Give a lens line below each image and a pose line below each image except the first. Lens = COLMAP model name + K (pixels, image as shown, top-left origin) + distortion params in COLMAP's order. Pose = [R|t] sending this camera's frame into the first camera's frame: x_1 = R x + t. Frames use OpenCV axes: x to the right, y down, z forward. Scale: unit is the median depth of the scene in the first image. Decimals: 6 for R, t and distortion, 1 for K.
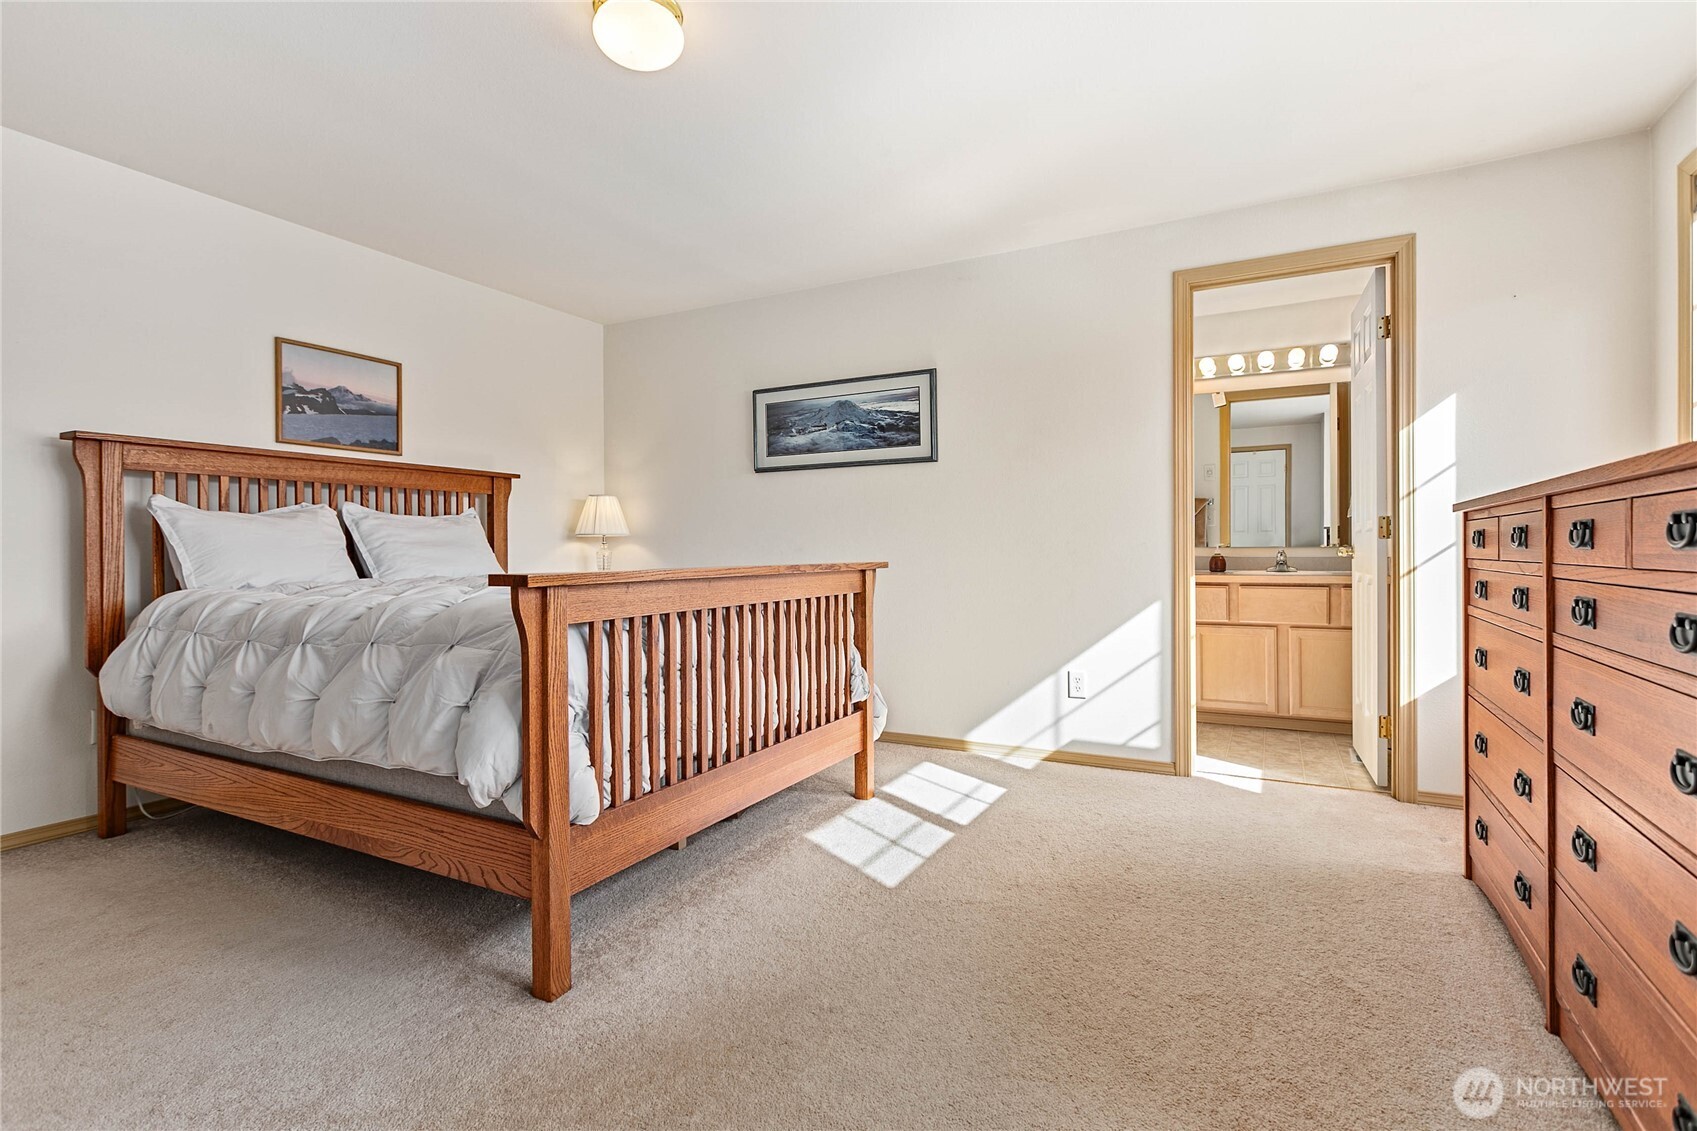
lens RADIAL K [[805.2, 0, 848.6], [0, 805.2, 559.3], [0, 0, 1]] dist [-0.002268, 0.003693]
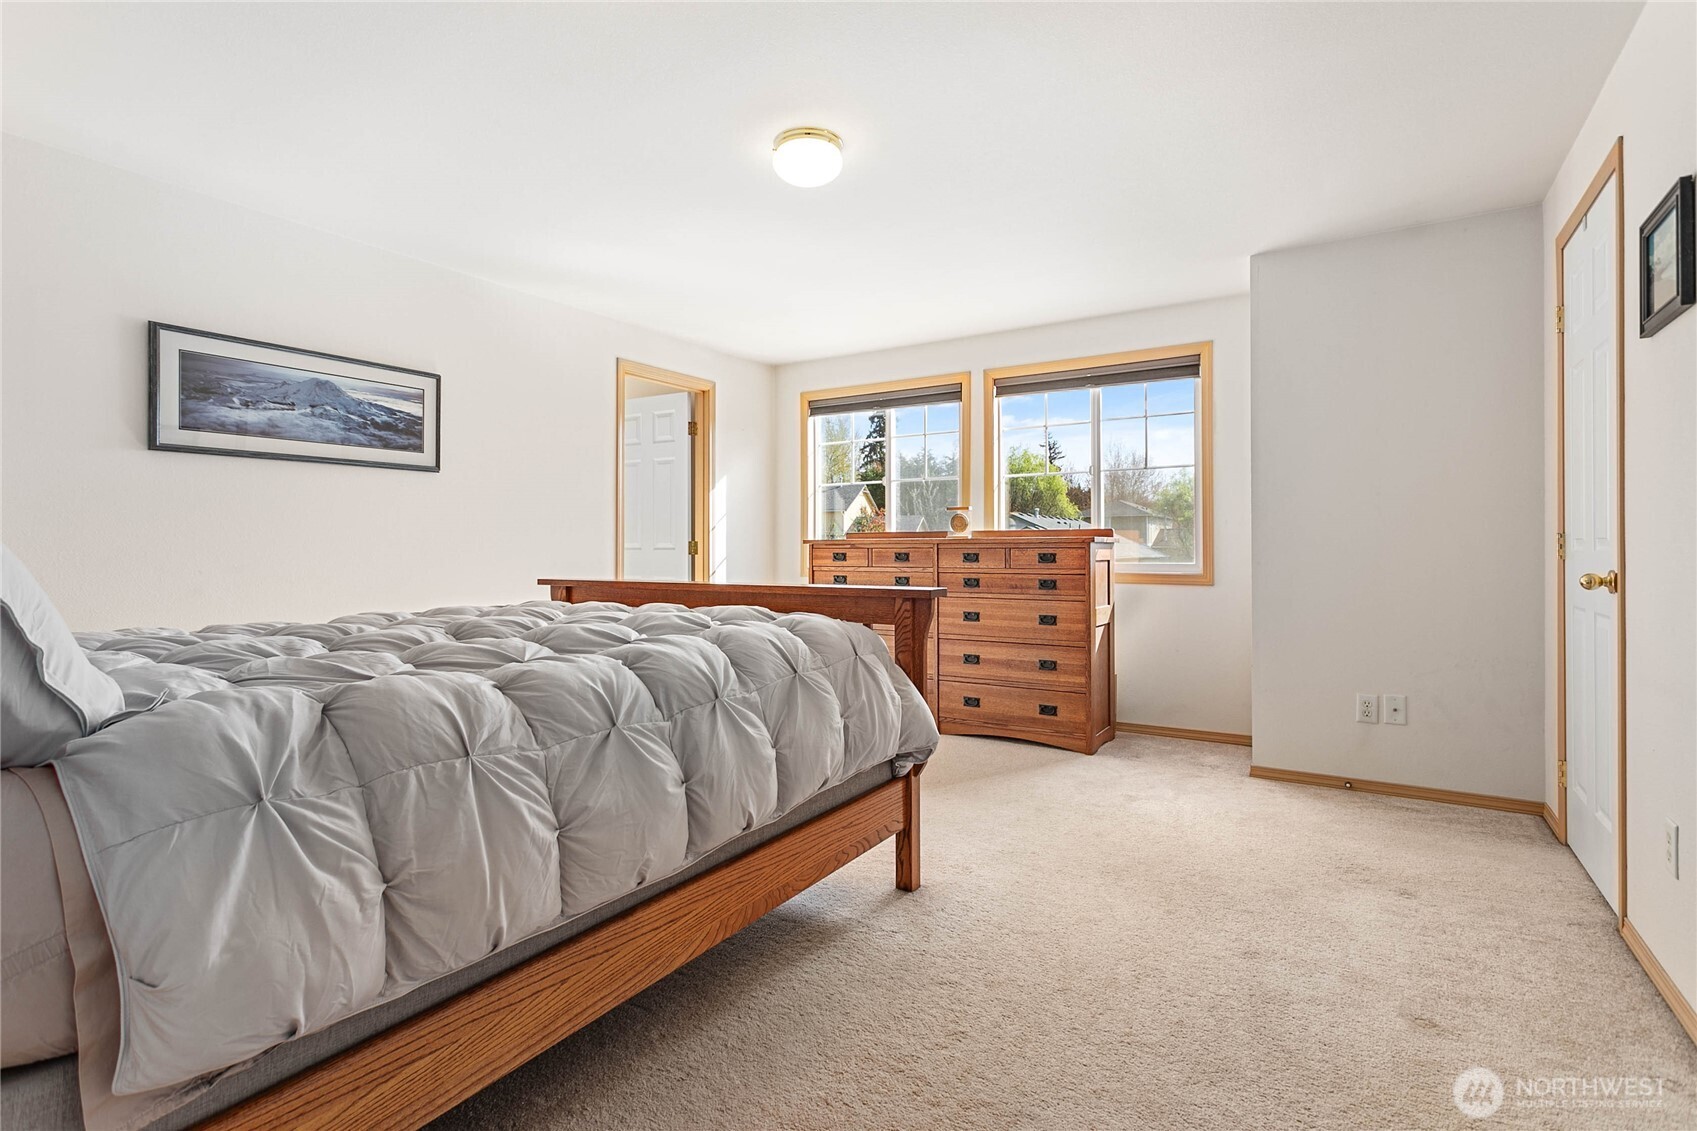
lens RADIAL K [[805.2, 0, 850.0], [0, 805.2, 555.3], [0, 0, 1]] dist [-0.002268, 0.003693]
pose [[0.070436, -0.007371, 0.997489, -0.743213], [0.010920, 0.999918, 0.006618, -0.022584], [-0.997457, 0.010427, 0.070510, 0.413667]]
